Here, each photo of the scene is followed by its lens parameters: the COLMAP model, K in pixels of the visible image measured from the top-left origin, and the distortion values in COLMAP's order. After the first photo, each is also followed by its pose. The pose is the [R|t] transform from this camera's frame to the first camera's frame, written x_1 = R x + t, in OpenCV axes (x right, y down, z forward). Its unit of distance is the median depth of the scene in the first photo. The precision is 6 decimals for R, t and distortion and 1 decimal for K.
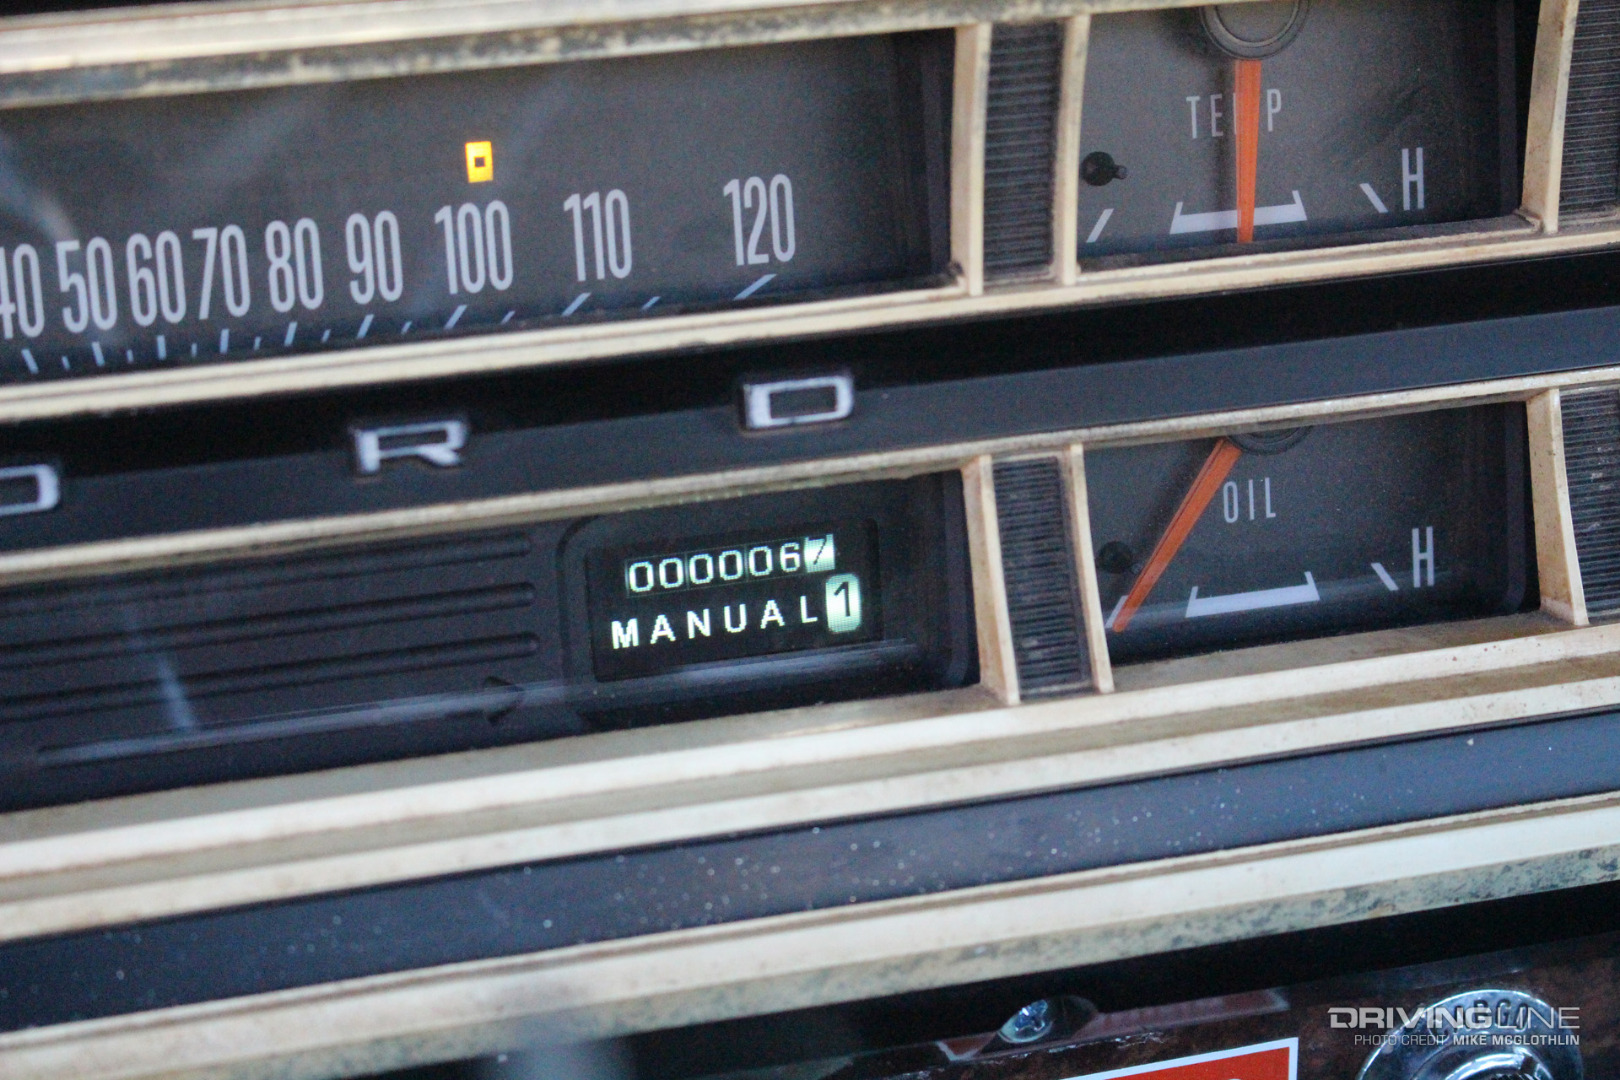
lens RADIAL K [[3743.1, 0, 810.0], [0, 3743.1, 540.0], [0, 0, 1]] dist [0.053861, 0.526723]
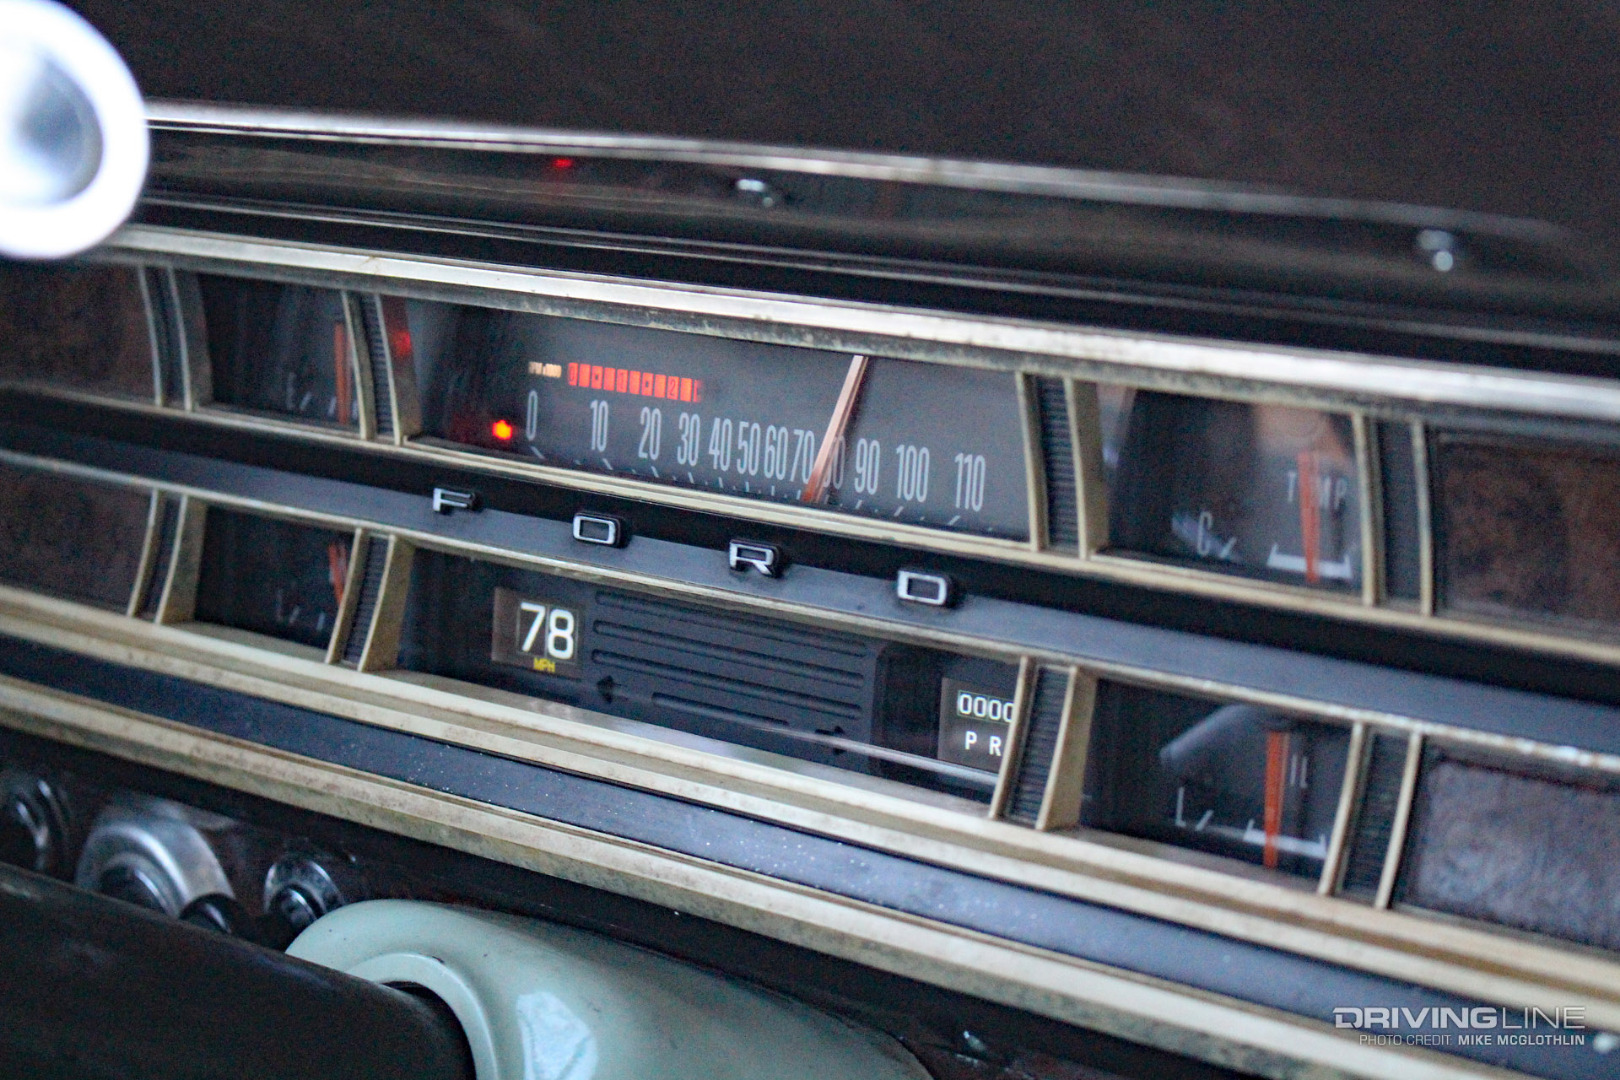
lens RADIAL K [[3743.1, 0, 810.0], [0, 3743.1, 540.0], [0, 0, 1]] dist [0.053861, 0.526723]
pose [[0.466827, 0.181348, -0.865555, 1.338194], [-0.286824, 0.956888, 0.045789, -0.114859], [0.836543, 0.226887, 0.498716, 0.160600]]
